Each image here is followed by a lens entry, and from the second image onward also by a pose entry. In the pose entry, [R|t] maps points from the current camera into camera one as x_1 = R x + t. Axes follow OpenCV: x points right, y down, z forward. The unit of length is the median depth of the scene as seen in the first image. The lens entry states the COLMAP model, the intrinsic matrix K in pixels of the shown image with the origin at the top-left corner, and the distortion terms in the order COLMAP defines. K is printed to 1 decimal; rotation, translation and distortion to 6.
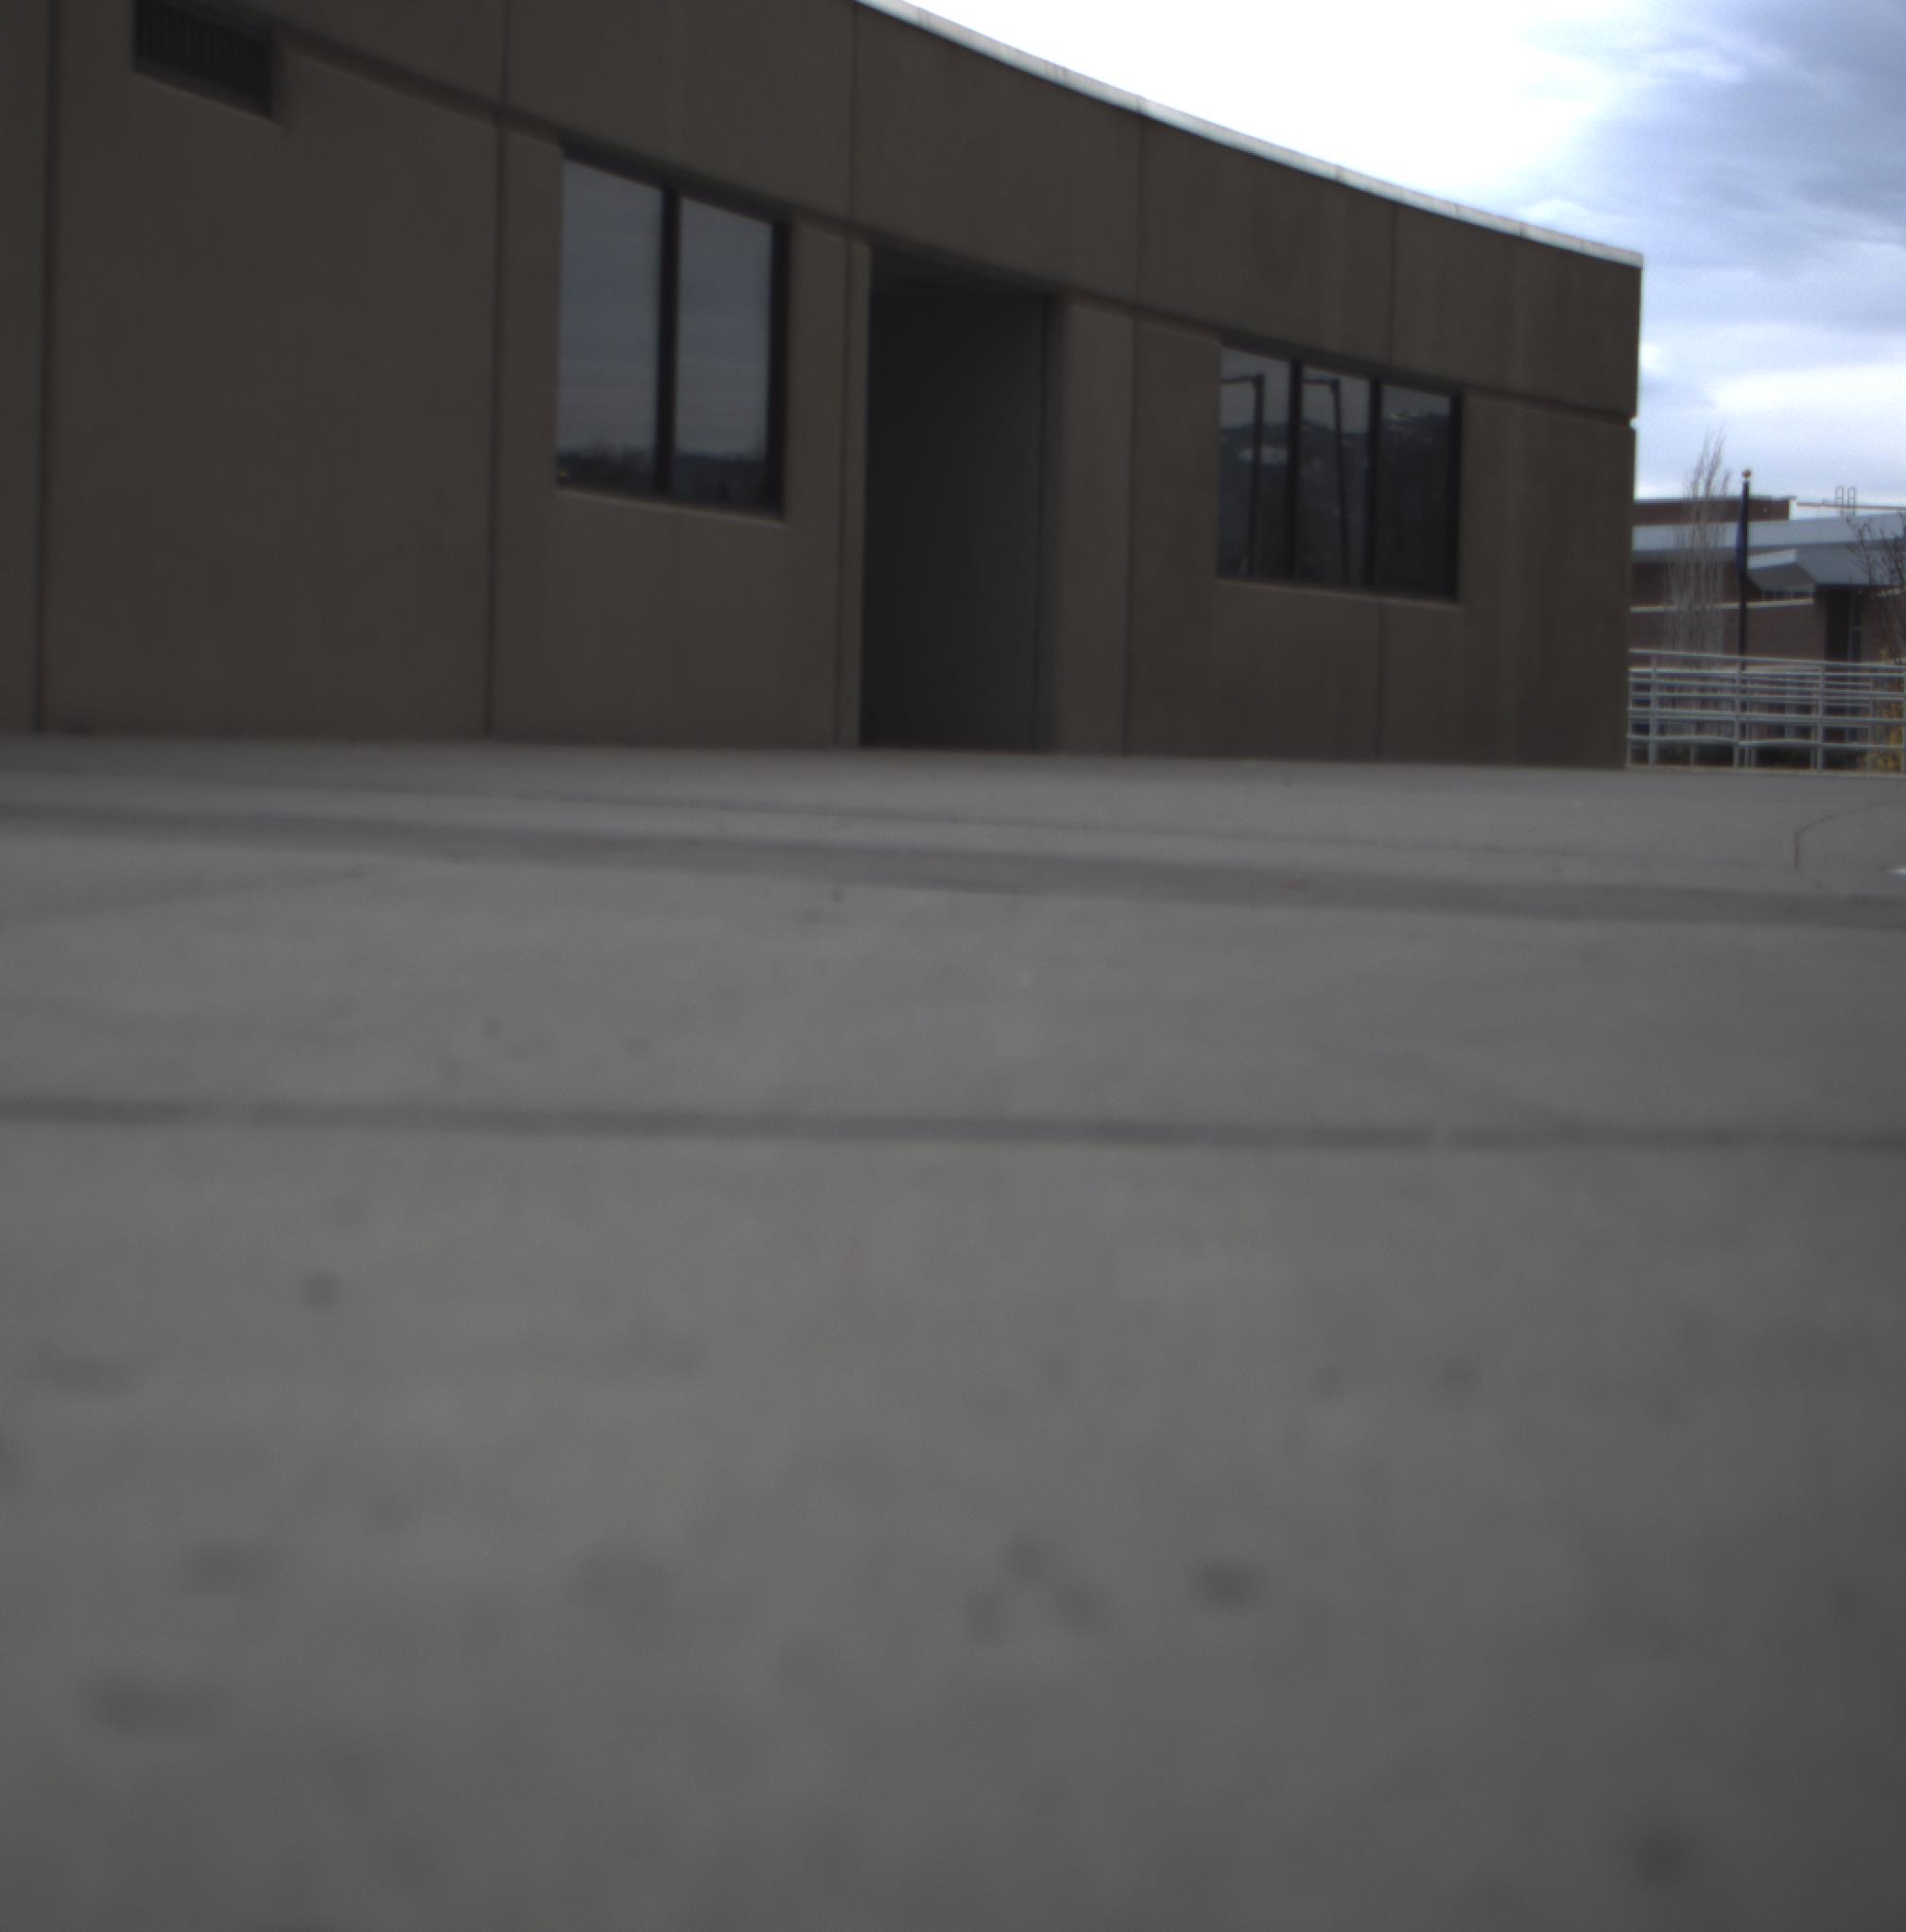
lens RADIAL K [[4405.4, 0, 747.3], [0, 4405.4, 880.7], [0, 0, 1]] dist [-0.162420, 1.039644]
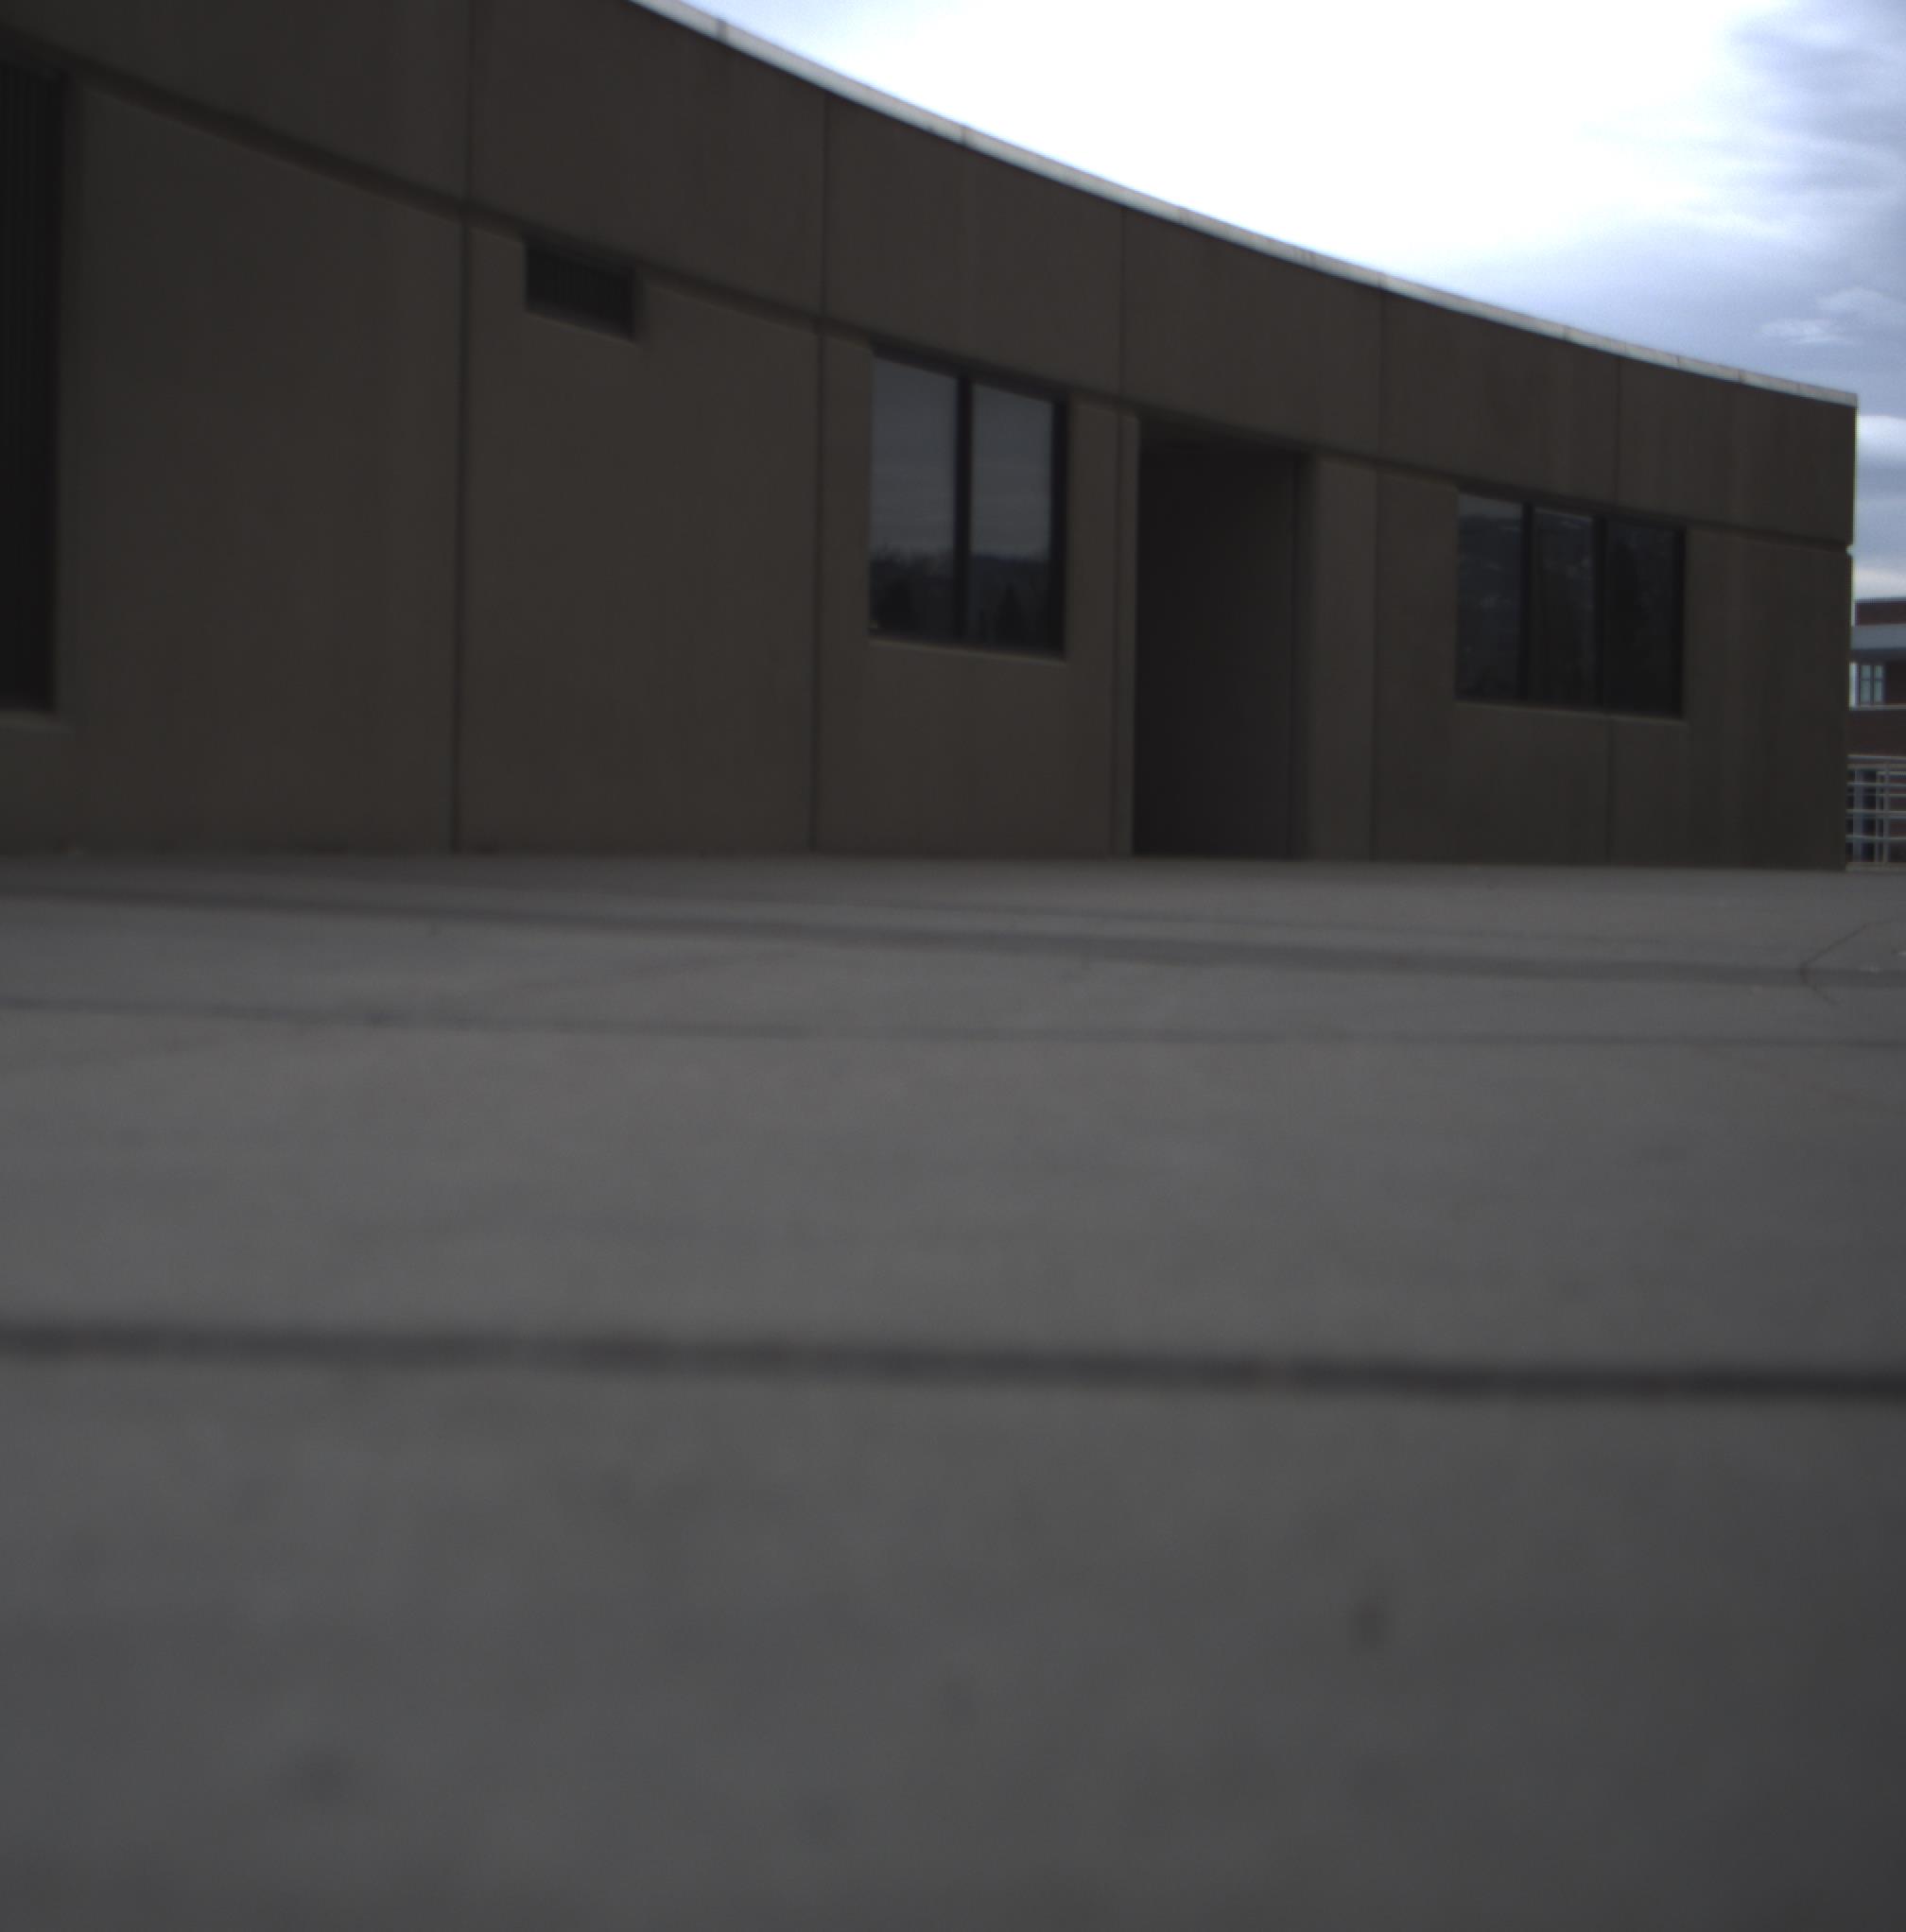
lens RADIAL K [[4405.4, 0, 747.3], [0, 4405.4, 880.7], [0, 0, 1]] dist [-0.162420, 1.039644]
pose [[0.997835, -0.006415, -0.065452, 0.000302], [0.004879, 0.999709, -0.023604, 0.001769], [0.065585, 0.023233, 0.997576, -0.111473]]
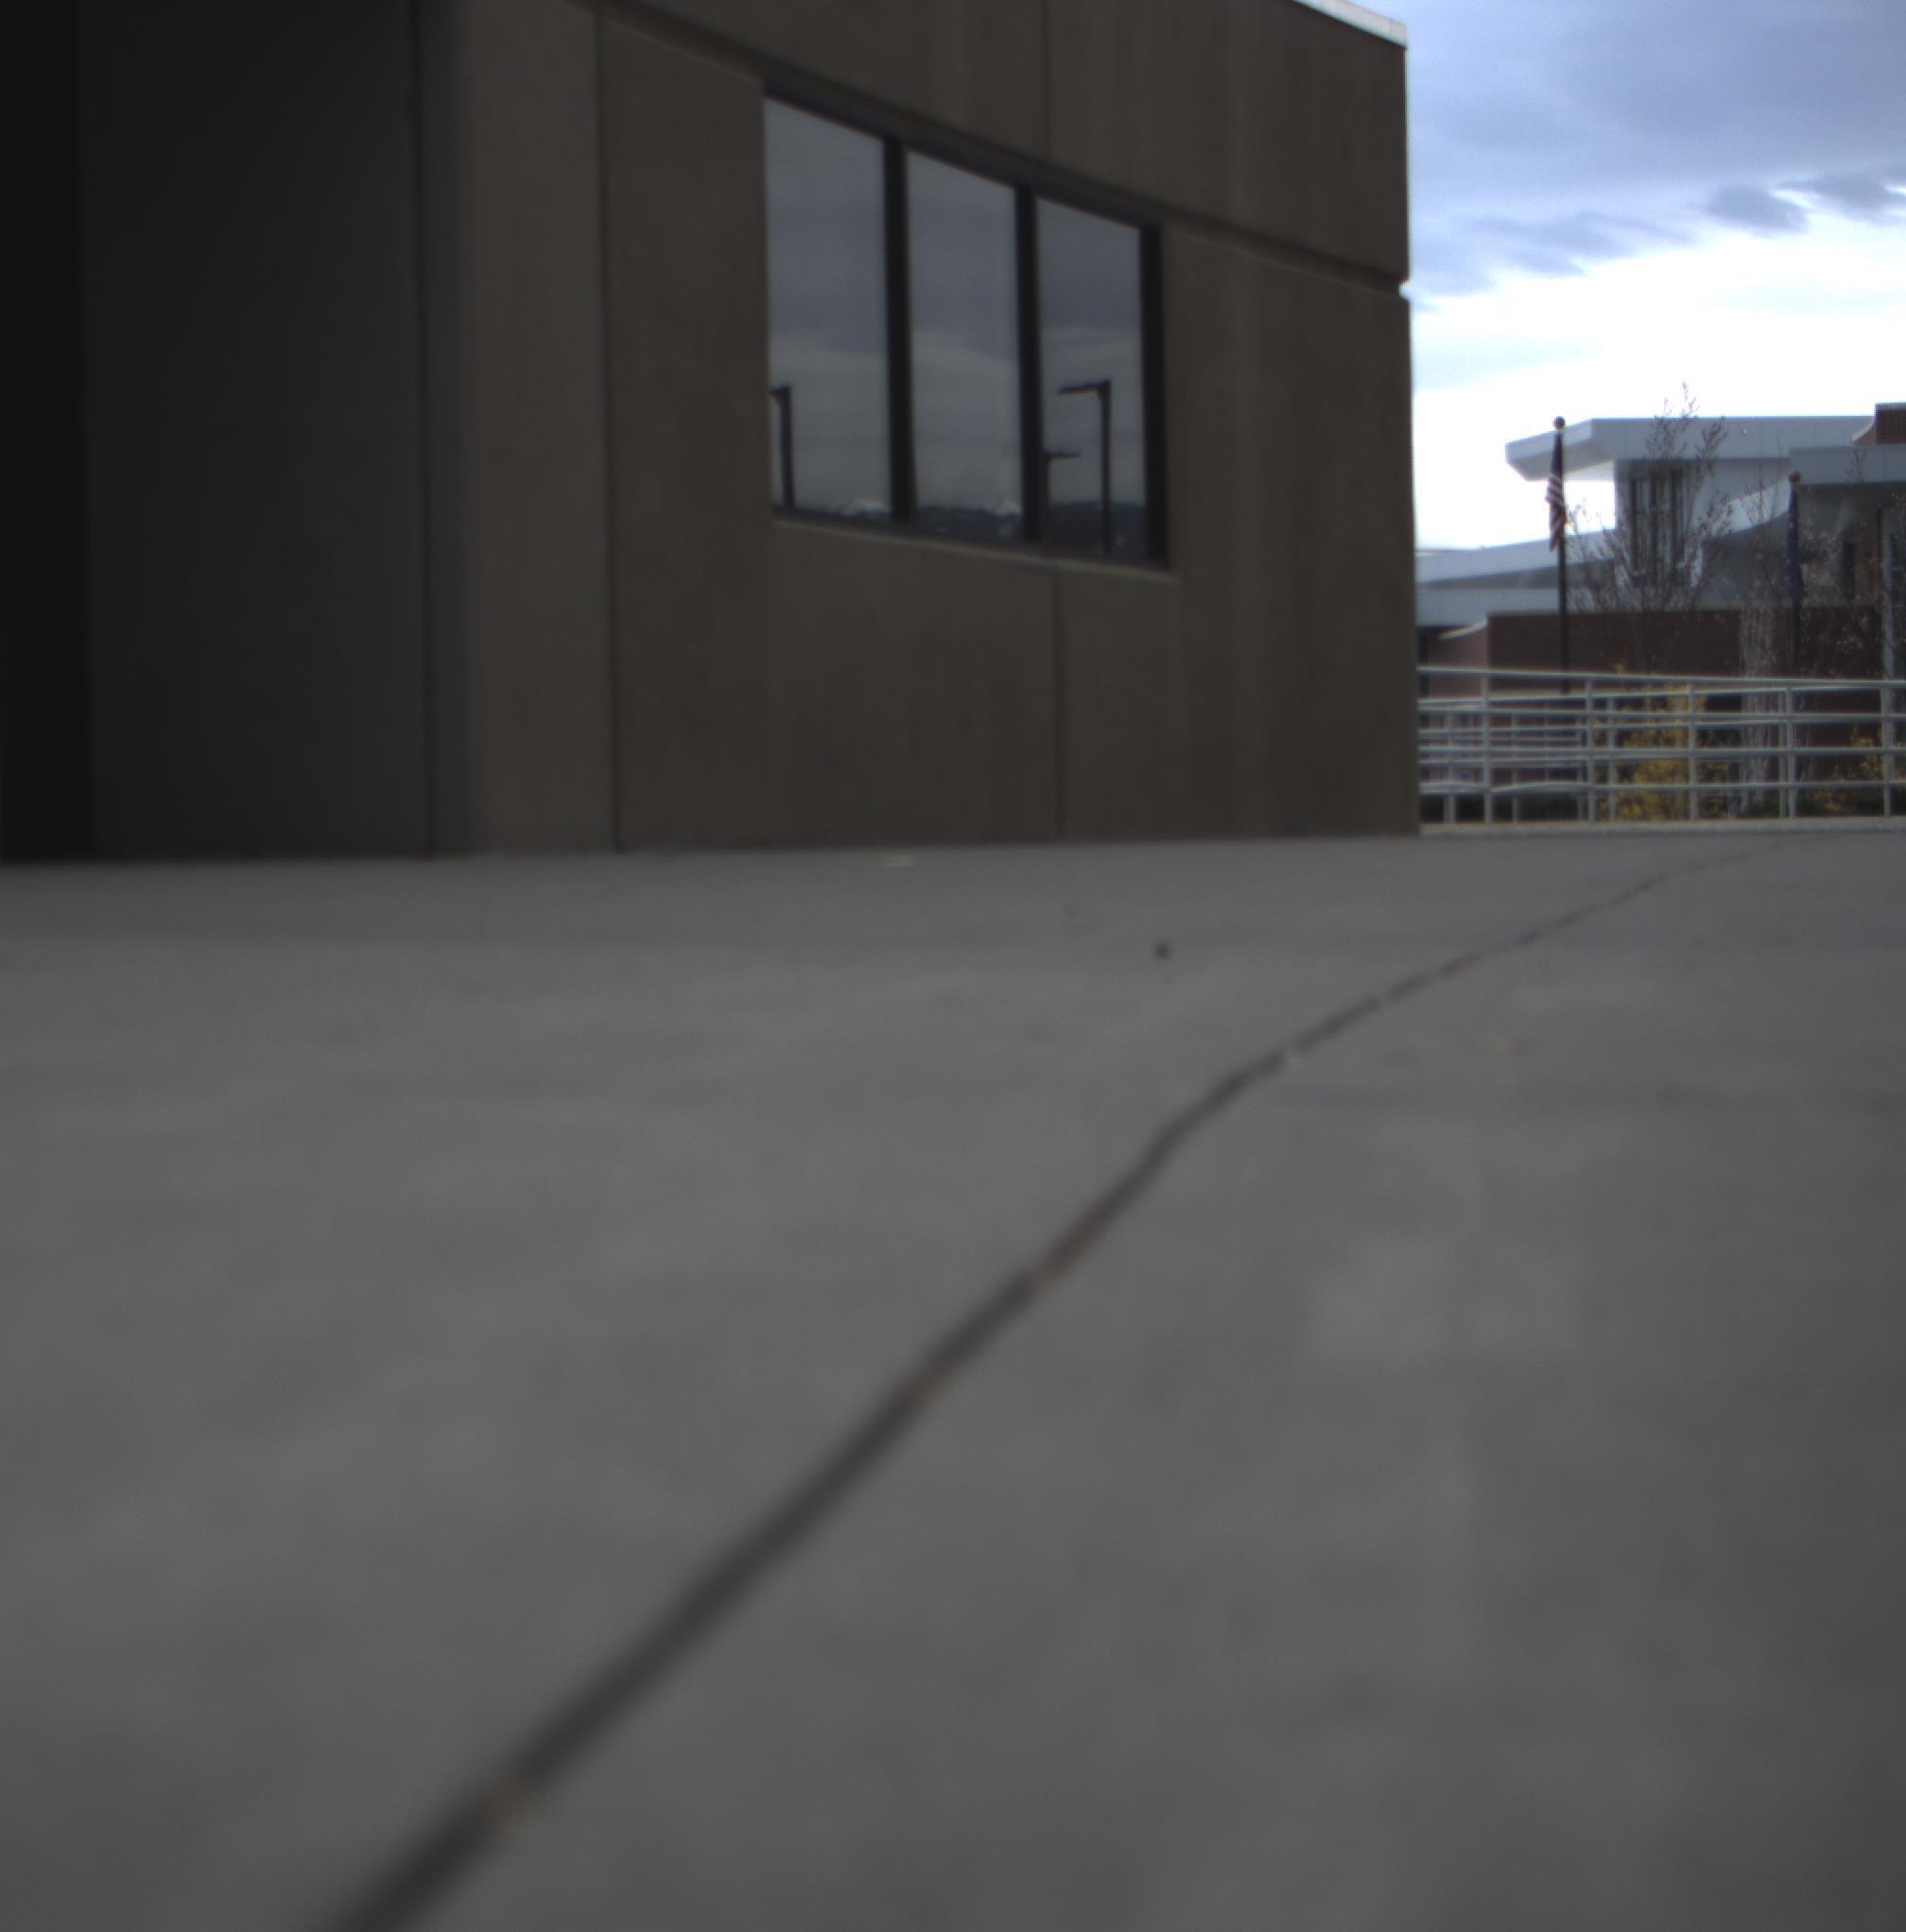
lens RADIAL K [[4405.4, 0, 747.3], [0, 4405.4, 880.7], [0, 0, 1]] dist [-0.162420, 1.039644]
pose [[0.993395, -0.047474, 0.104460, 0.042133], [0.049699, 0.998587, -0.018791, -0.013248], [-0.103421, 0.023858, 0.994352, 0.434579]]
